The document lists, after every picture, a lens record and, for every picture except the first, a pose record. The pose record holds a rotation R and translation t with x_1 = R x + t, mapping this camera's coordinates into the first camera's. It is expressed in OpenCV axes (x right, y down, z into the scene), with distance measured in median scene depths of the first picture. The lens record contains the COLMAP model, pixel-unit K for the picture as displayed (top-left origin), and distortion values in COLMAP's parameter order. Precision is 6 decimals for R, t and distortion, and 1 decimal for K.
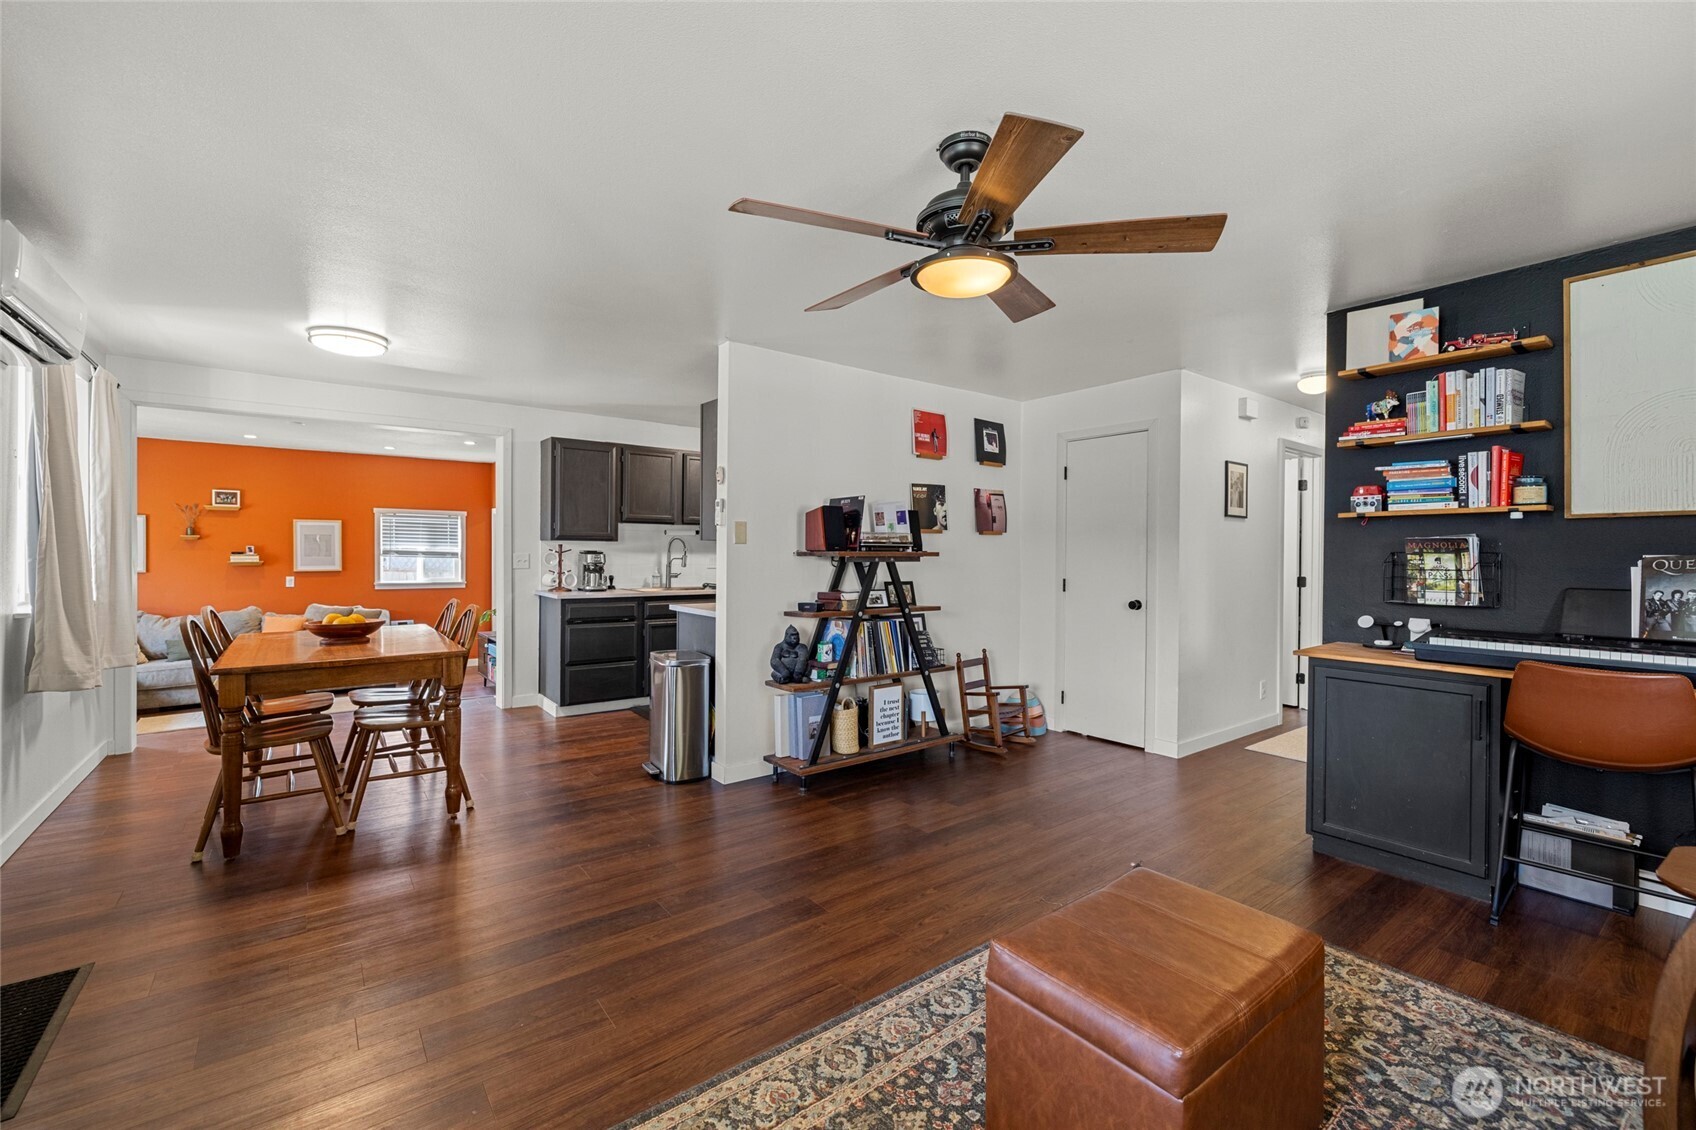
lens RADIAL K [[713.2, 0, 841.8], [0, 713.2, 559.5], [0, 0, 1]] dist [-0.000718, 0.000131]
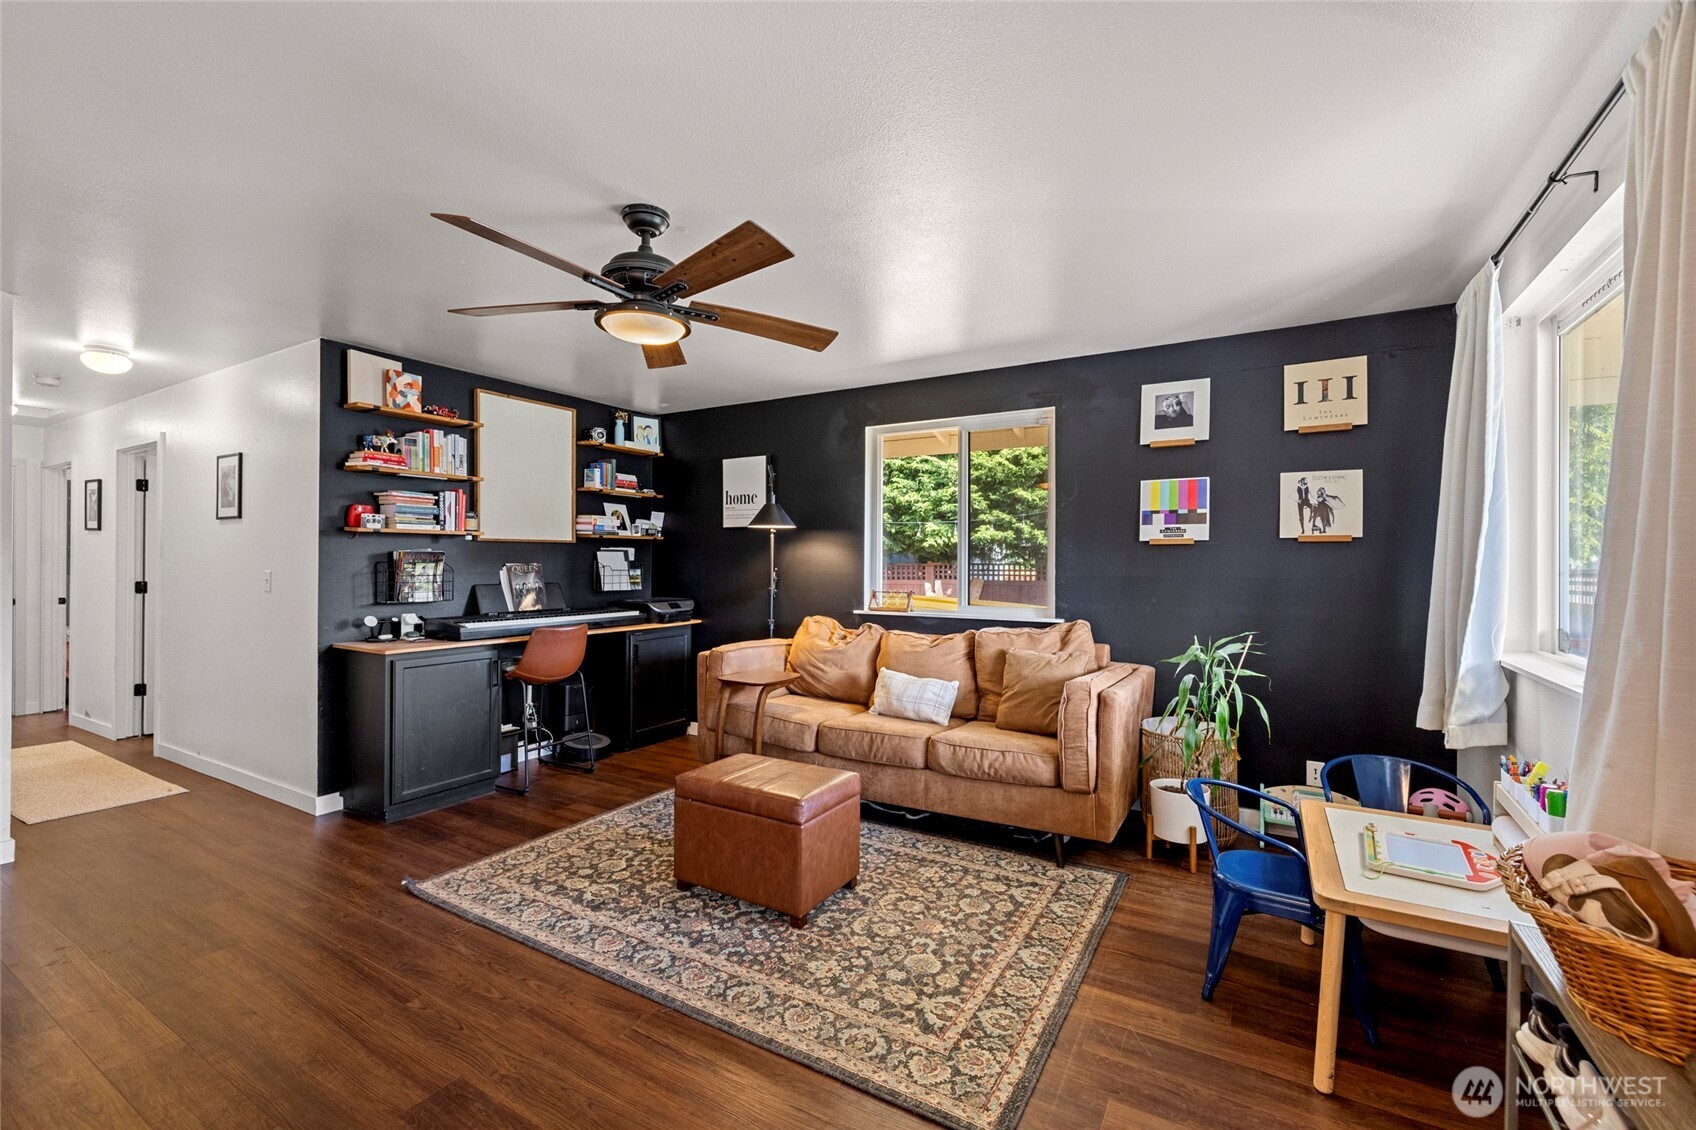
lens RADIAL K [[715.4, 0, 843.2], [0, 715.4, 563.8], [0, 0, 1]] dist [0.001370, 0.000086]
pose [[-0.374310, -0.009096, 0.927259, -0.367910], [0.002609, 0.999938, 0.010862, -0.010409], [-0.927300, 0.006485, -0.374263, 0.410310]]
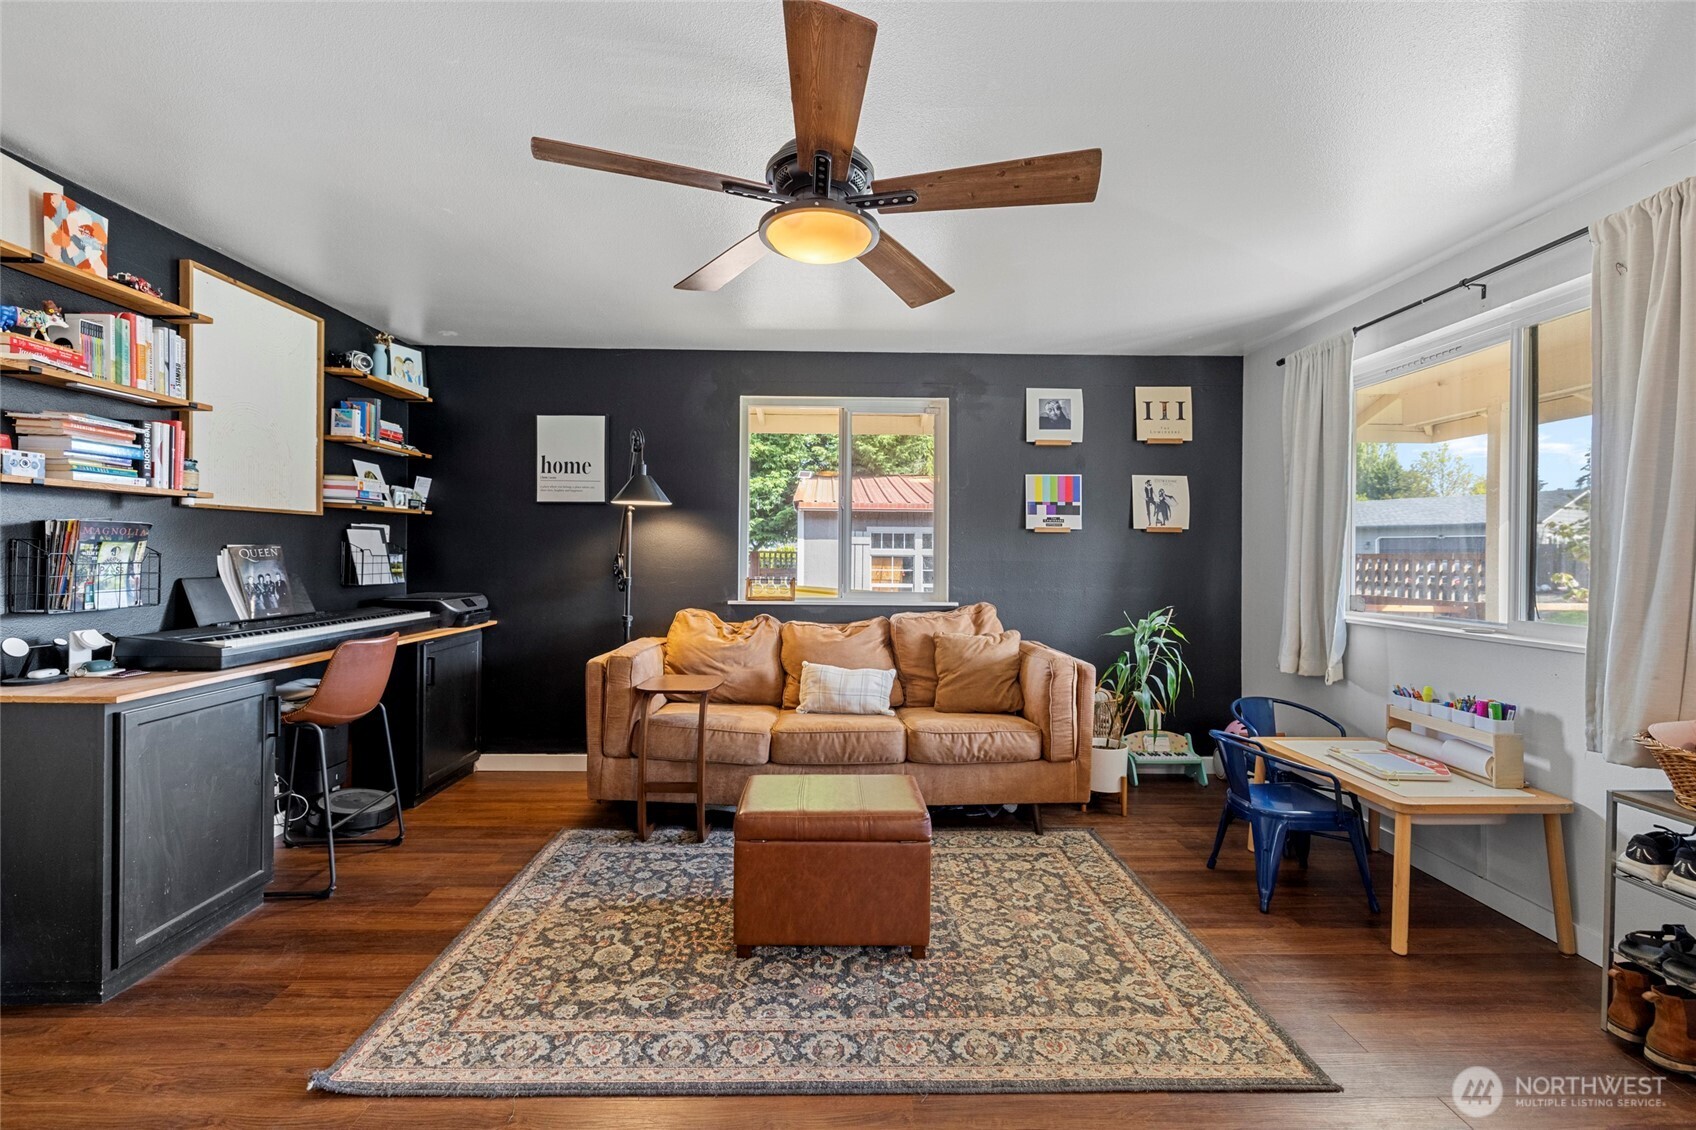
lens RADIAL K [[724.4, 0, 842.7], [0, 724.4, 556.9], [0, 0, 1]] dist [0.001799, 0.000134]
pose [[-0.806481, -0.015120, 0.591066, -0.140884], [-0.007033, 0.999848, 0.015980, -0.005452], [-0.591218, 0.008730, -0.806465, 0.618617]]
